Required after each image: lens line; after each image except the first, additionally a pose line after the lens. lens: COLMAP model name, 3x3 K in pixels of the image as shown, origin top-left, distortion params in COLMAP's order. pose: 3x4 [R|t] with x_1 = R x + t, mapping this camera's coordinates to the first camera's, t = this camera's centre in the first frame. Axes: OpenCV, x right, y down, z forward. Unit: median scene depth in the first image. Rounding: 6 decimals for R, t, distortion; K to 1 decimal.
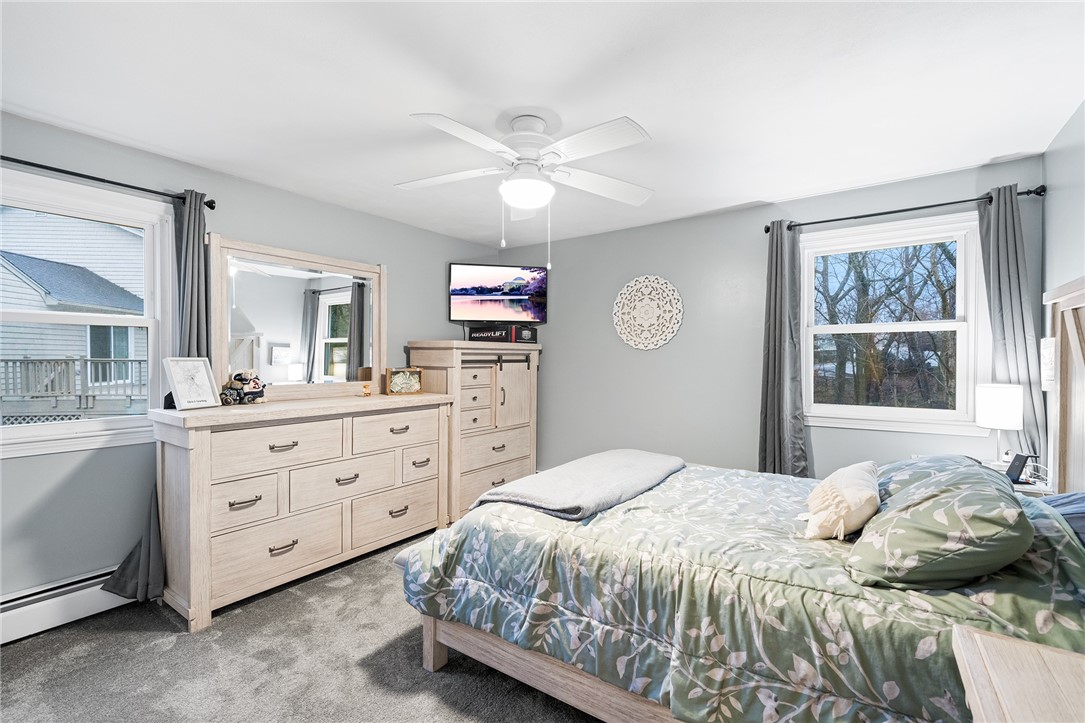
lens RADIAL K [[505.5, 0, 542.5], [0, 505.5, 361.5], [0, 0, 1]] dist [-0.000269, -0.000054]
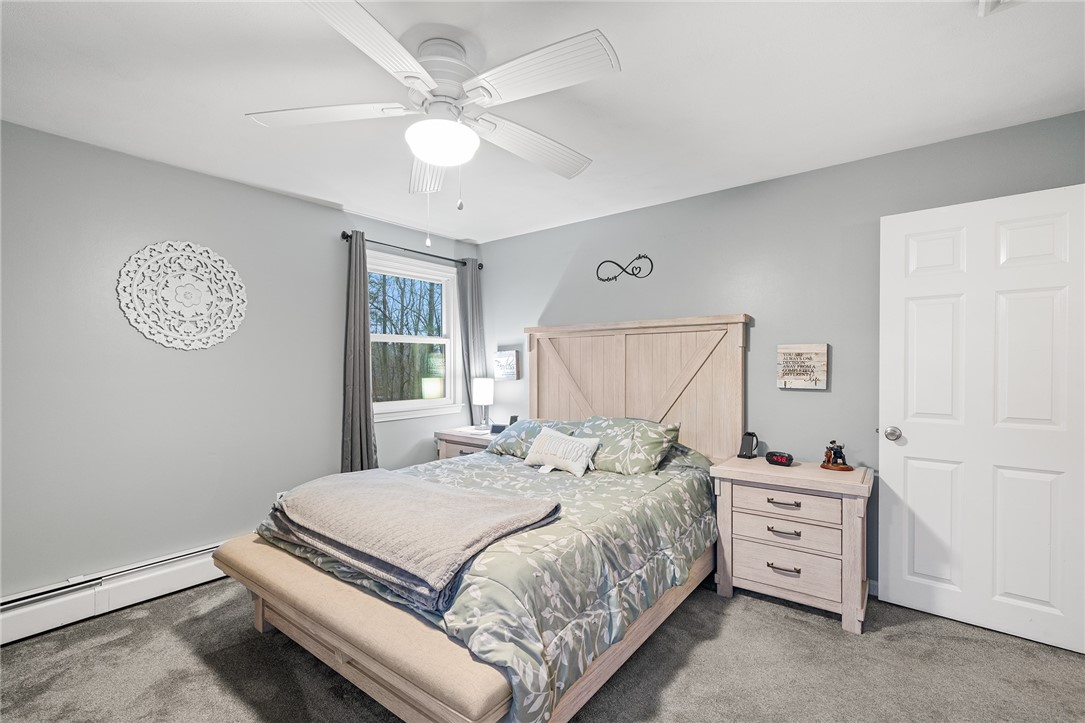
lens RADIAL K [[498.5, 0, 538.2], [0, 498.5, 367.4], [0, 0, 1]] dist [0.005128, 0.000280]
pose [[0.011670, -0.006806, 0.999909, -0.626038], [0.005255, 0.999963, 0.006745, -0.000941], [-0.999918, 0.005176, 0.011705, 0.677950]]
